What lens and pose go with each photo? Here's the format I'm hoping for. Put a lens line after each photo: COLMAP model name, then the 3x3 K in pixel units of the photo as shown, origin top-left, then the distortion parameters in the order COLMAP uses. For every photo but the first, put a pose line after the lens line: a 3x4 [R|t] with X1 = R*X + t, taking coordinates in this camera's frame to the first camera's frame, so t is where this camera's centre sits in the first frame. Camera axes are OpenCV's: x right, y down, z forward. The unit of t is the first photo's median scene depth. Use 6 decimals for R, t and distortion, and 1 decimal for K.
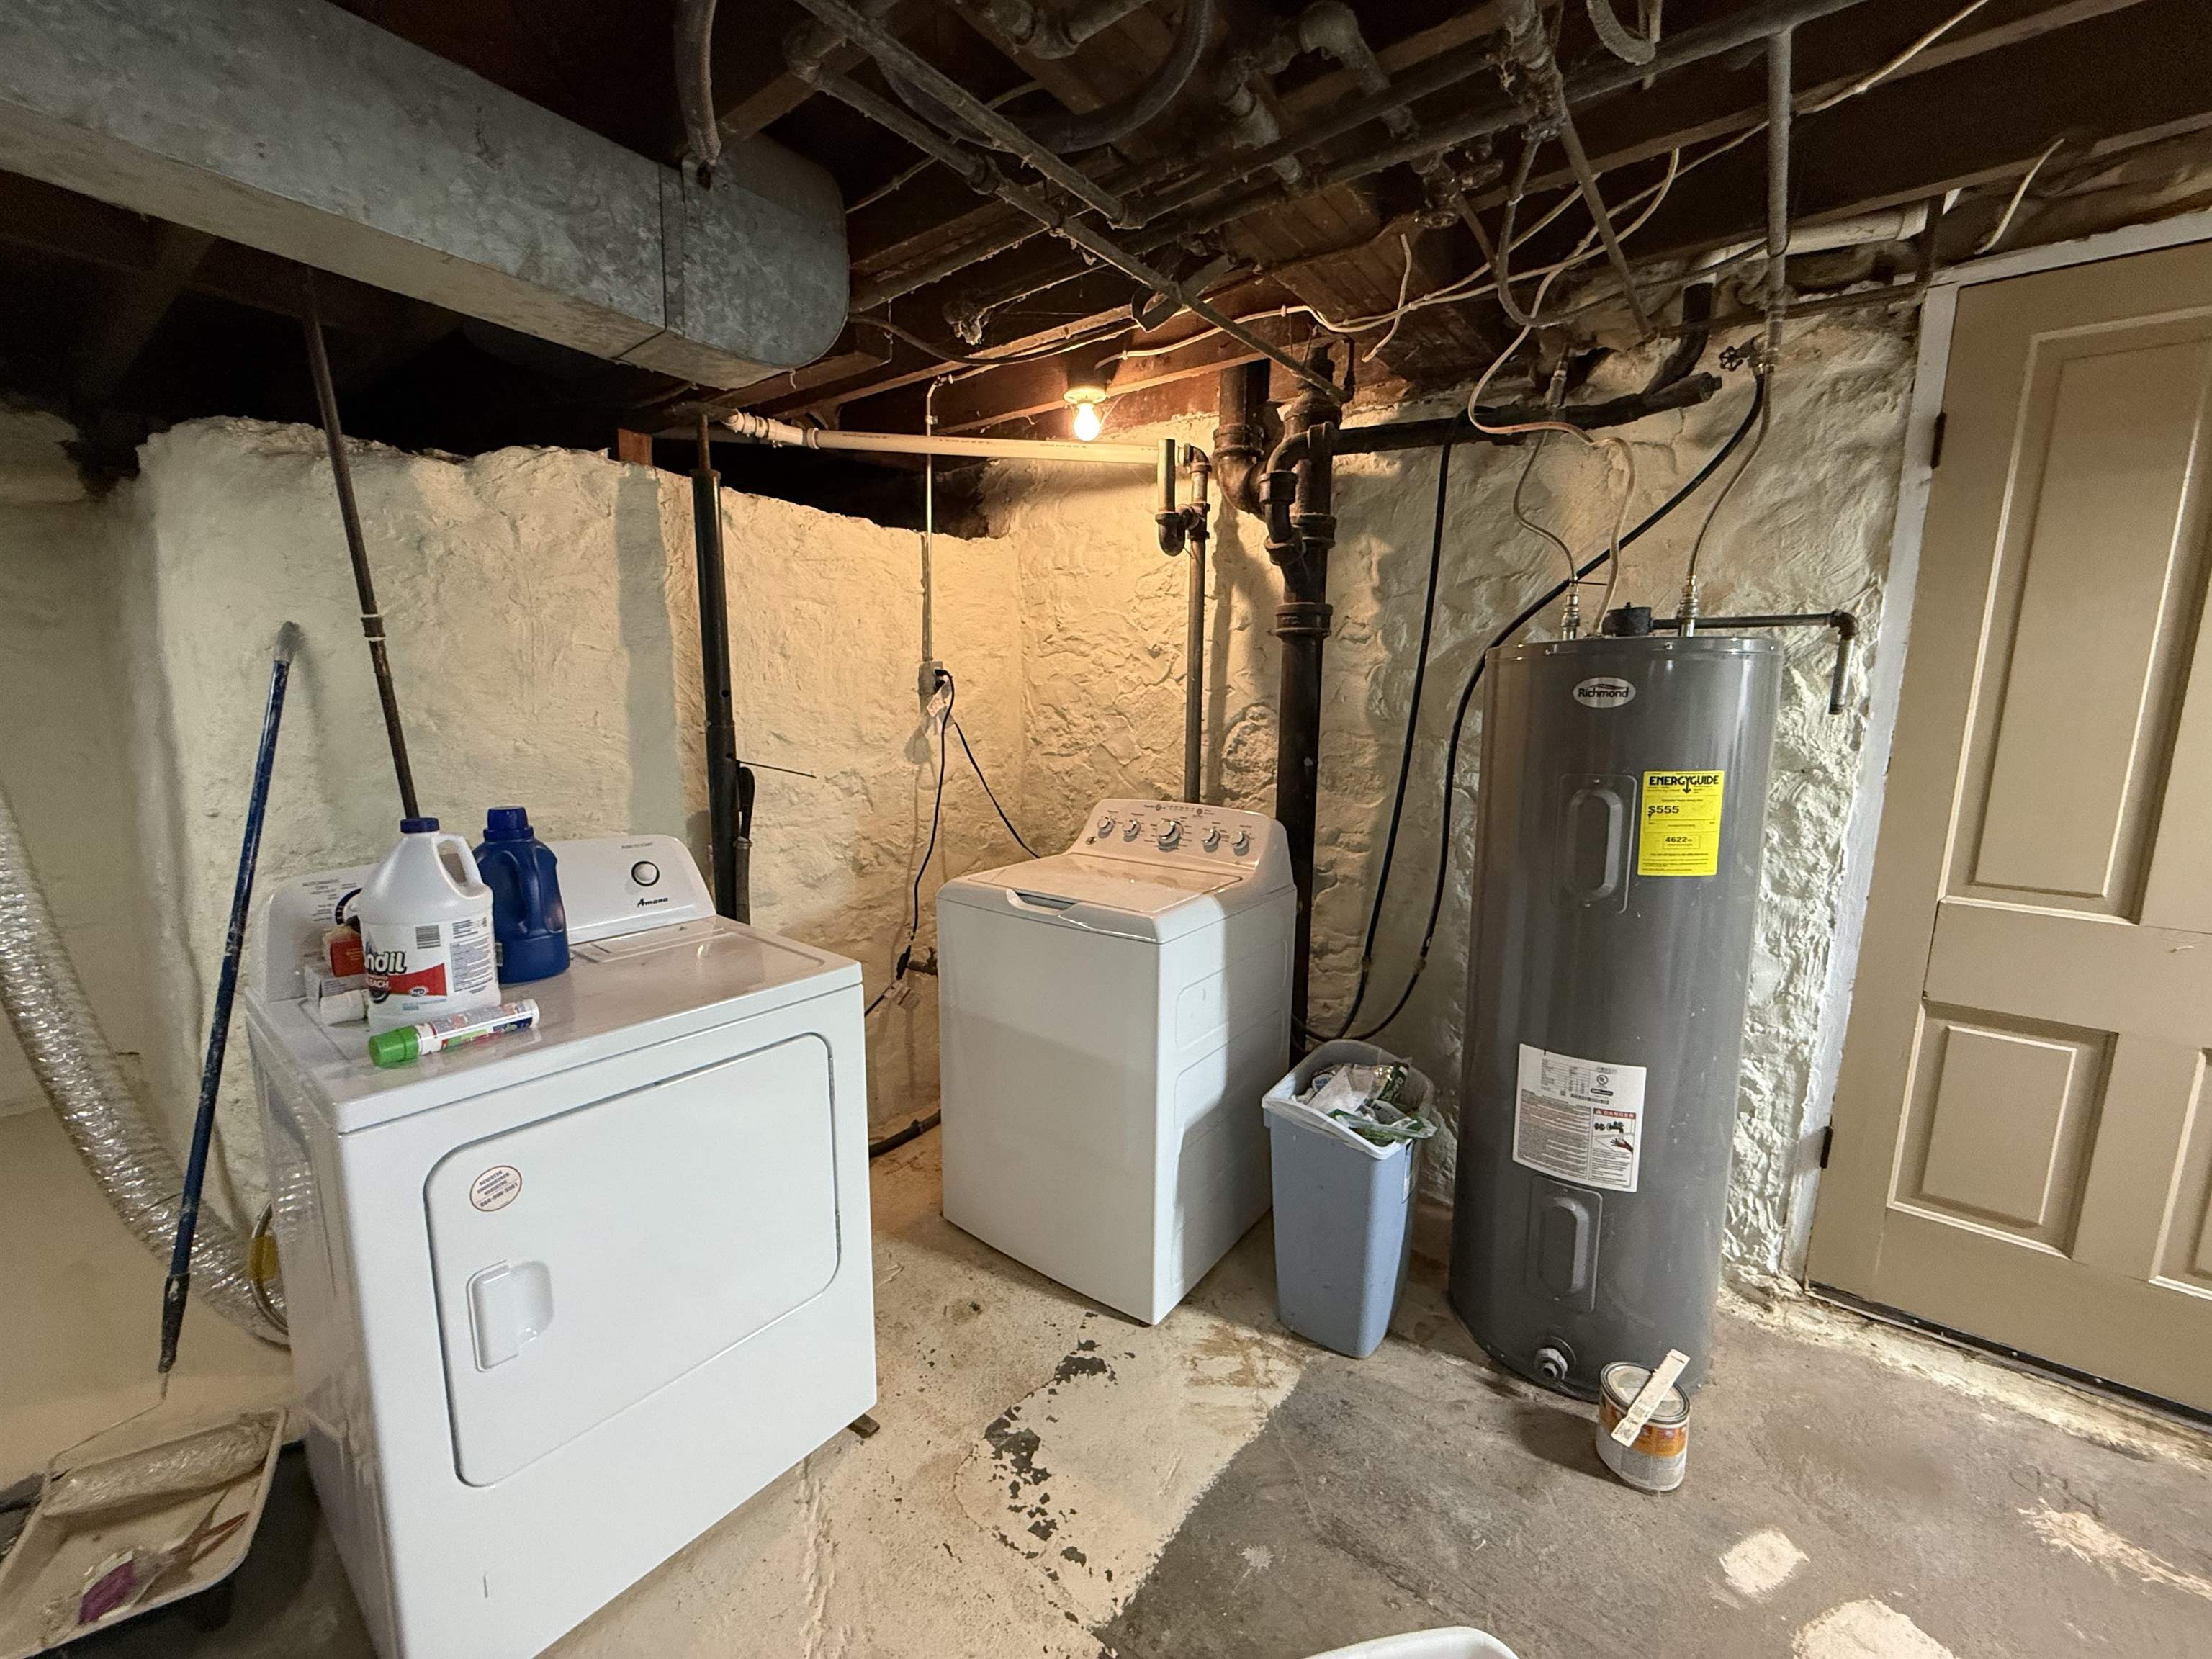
lens RADIAL K [[883.1, 0, 1100.9], [0, 883.1, 828.8], [0, 0, 1]] dist [-0.002388, 0.000636]
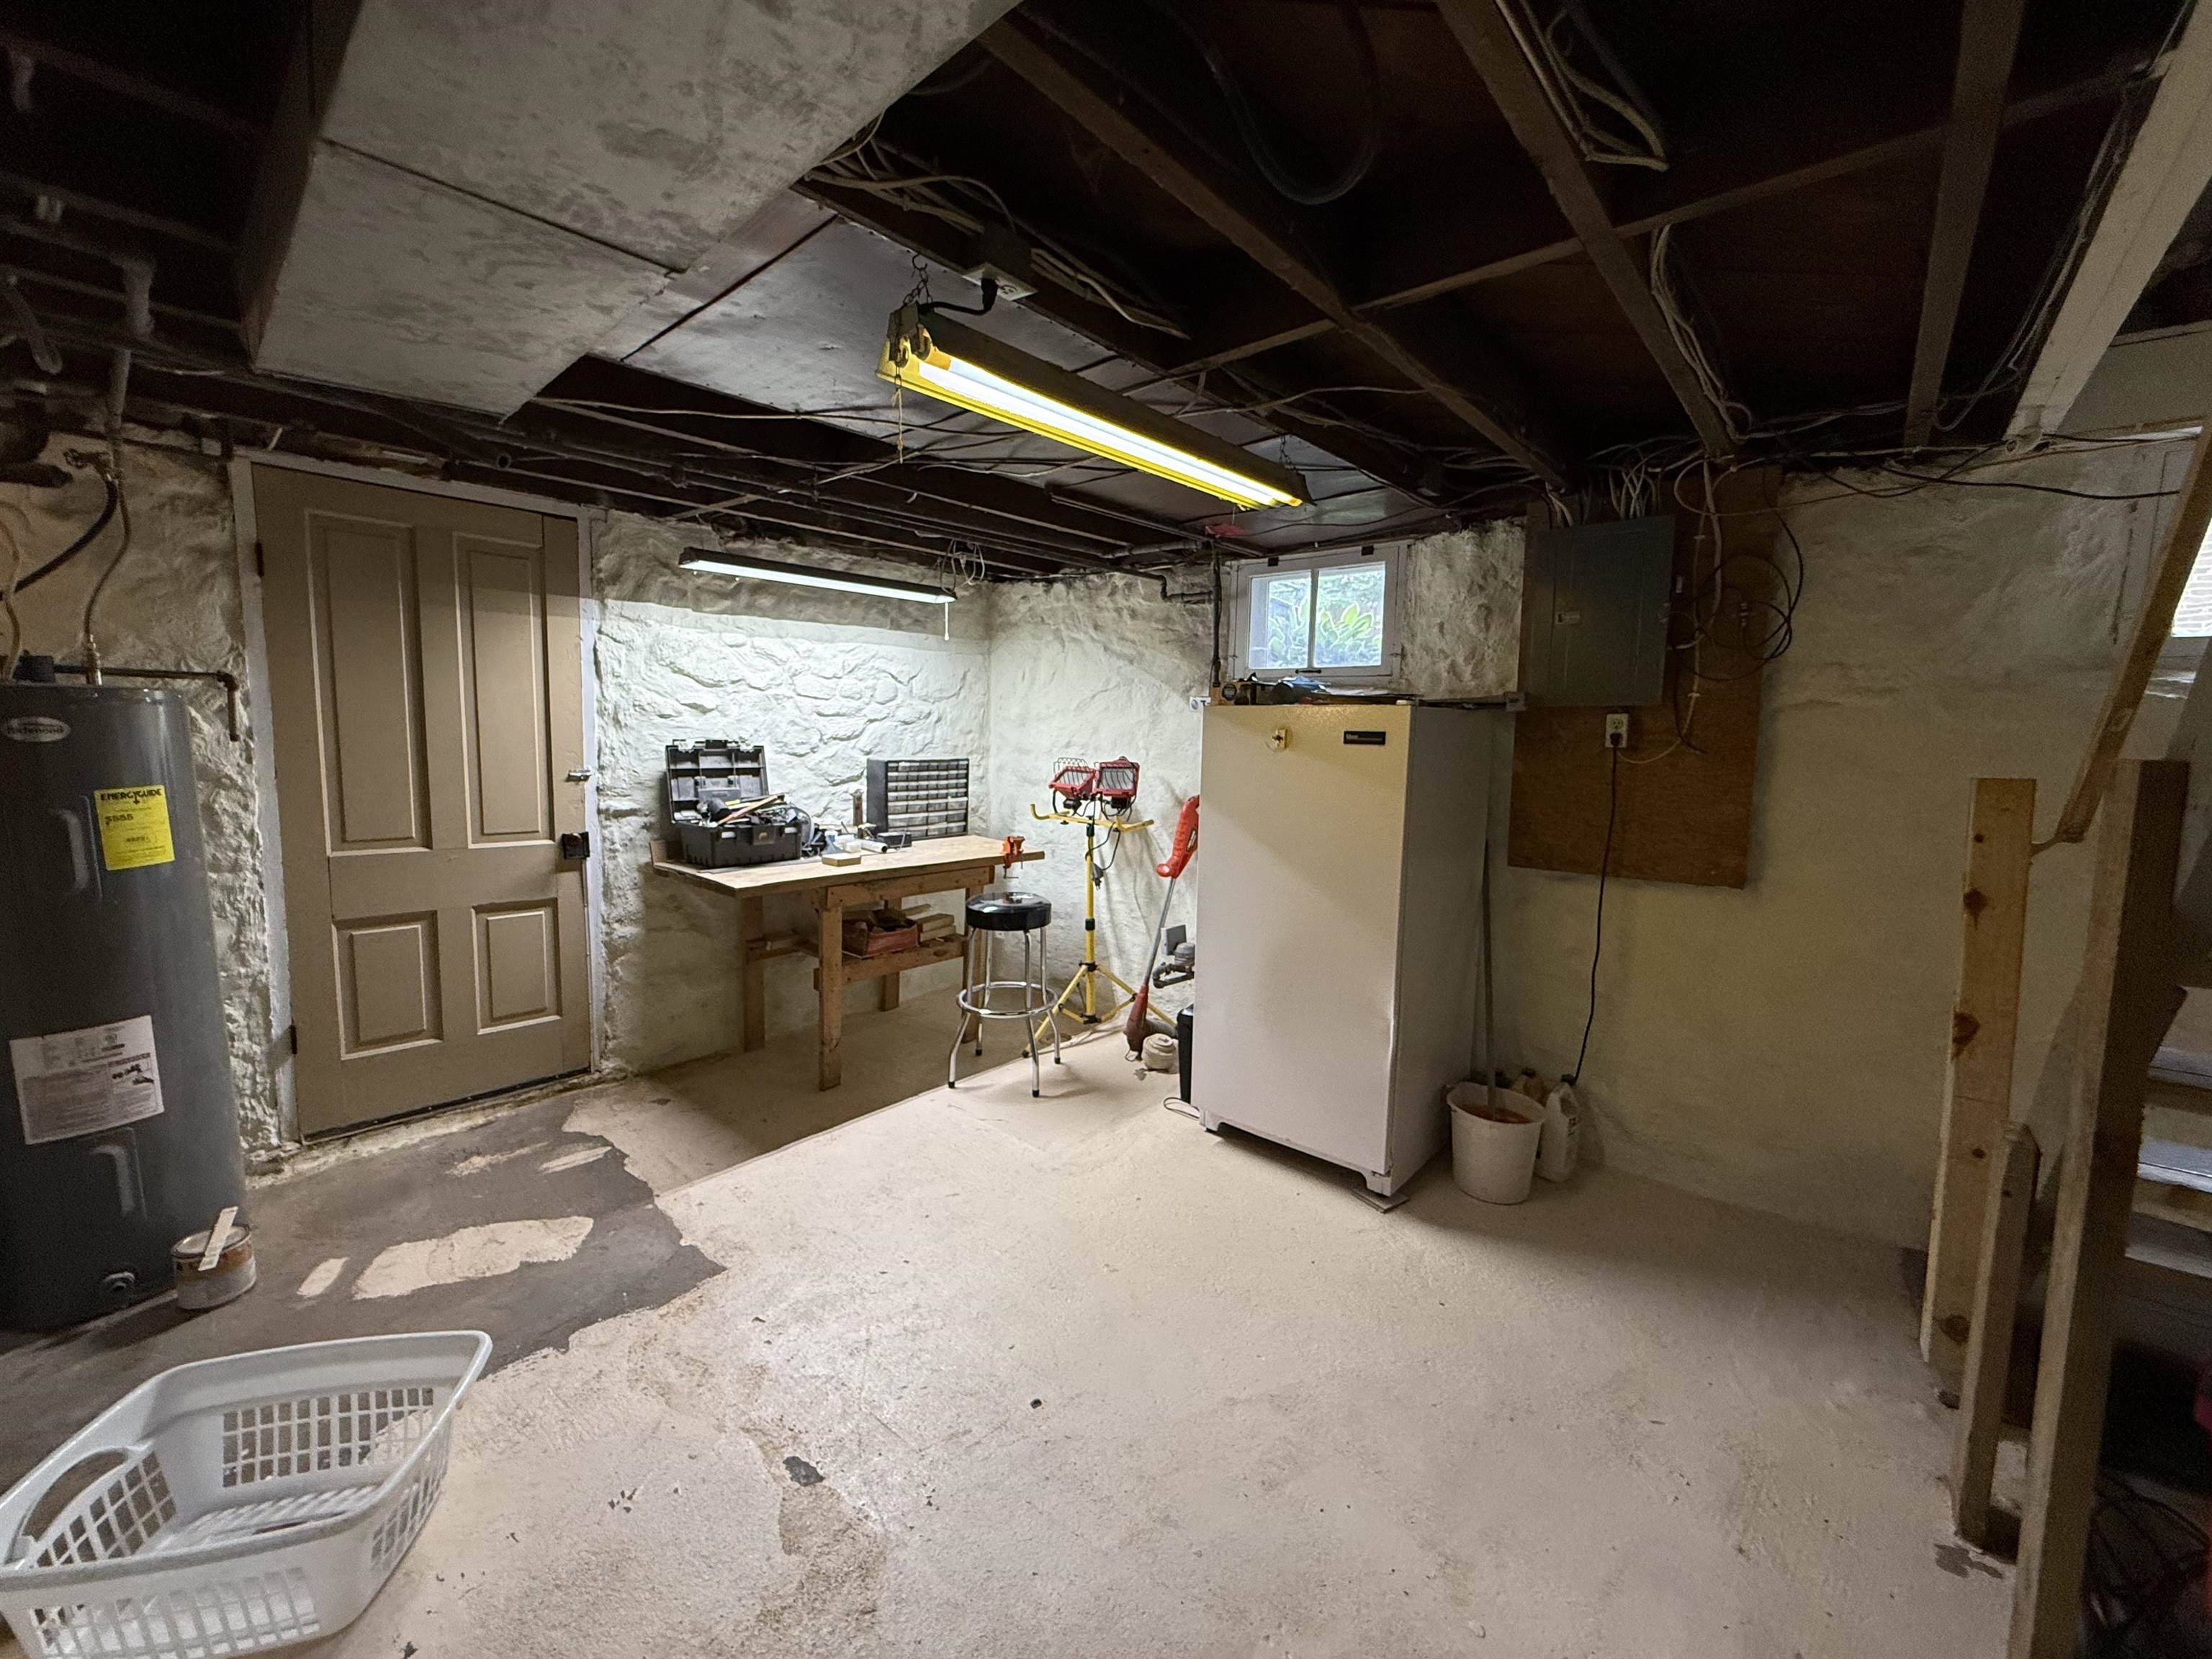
lens RADIAL K [[888.3, 0, 1104.4], [0, 888.3, 822.2], [0, 0, 1]] dist [-0.004977, 0.000349]
pose [[0.063564, -0.123567, 0.990298, -0.498632], [0.128007, 0.985118, 0.114704, 0.018482], [-0.989734, 0.119474, 0.078435, -0.483165]]
